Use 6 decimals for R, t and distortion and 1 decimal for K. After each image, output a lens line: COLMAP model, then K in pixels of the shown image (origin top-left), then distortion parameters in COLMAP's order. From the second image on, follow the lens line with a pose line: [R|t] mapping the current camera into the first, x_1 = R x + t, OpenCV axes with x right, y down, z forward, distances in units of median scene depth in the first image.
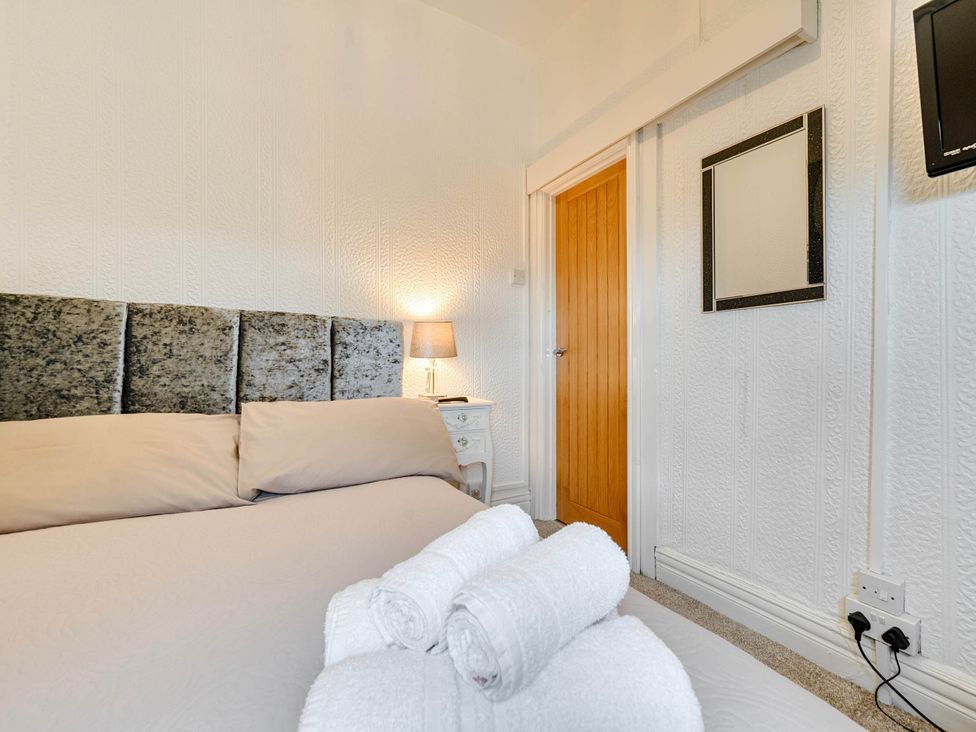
lens RADIAL K [[422.8, 0, 486.3], [0, 422.8, 364.4], [0, 0, 1]] dist [-0.001261, -0.000314]
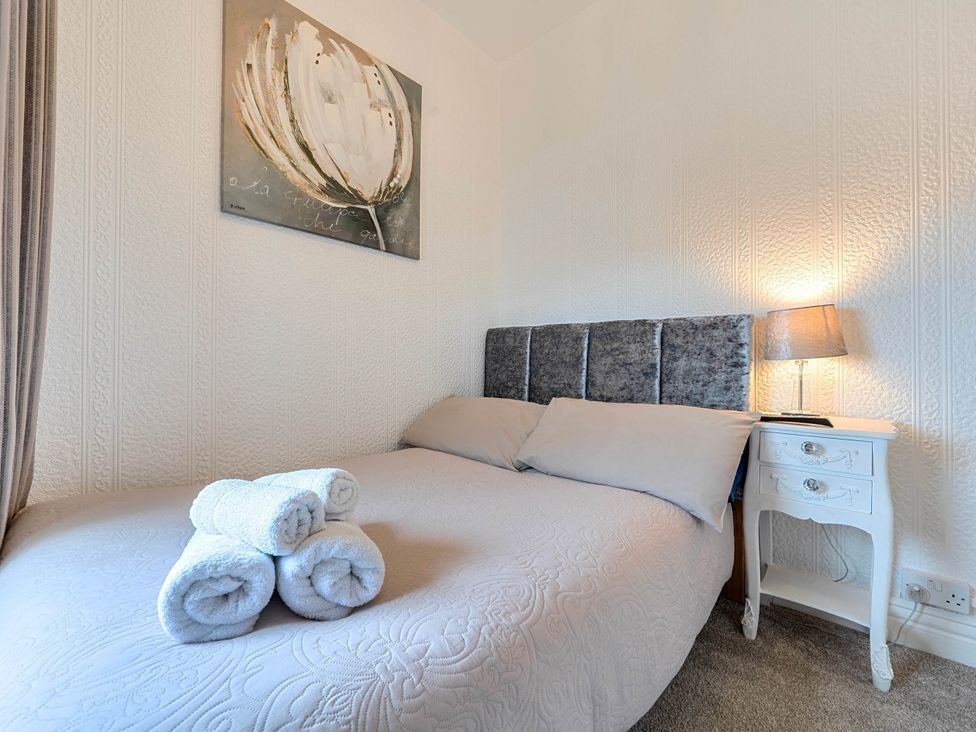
lens RADIAL K [[422.8, 0, 486.3], [0, 422.8, 364.4], [0, 0, 1]] dist [-0.001261, -0.000314]
pose [[0.297873, -0.006231, -0.954585, 0.466232], [-0.005558, 0.999950, -0.008262, 0.001823], [0.954589, 0.007767, 0.297824, 0.338097]]
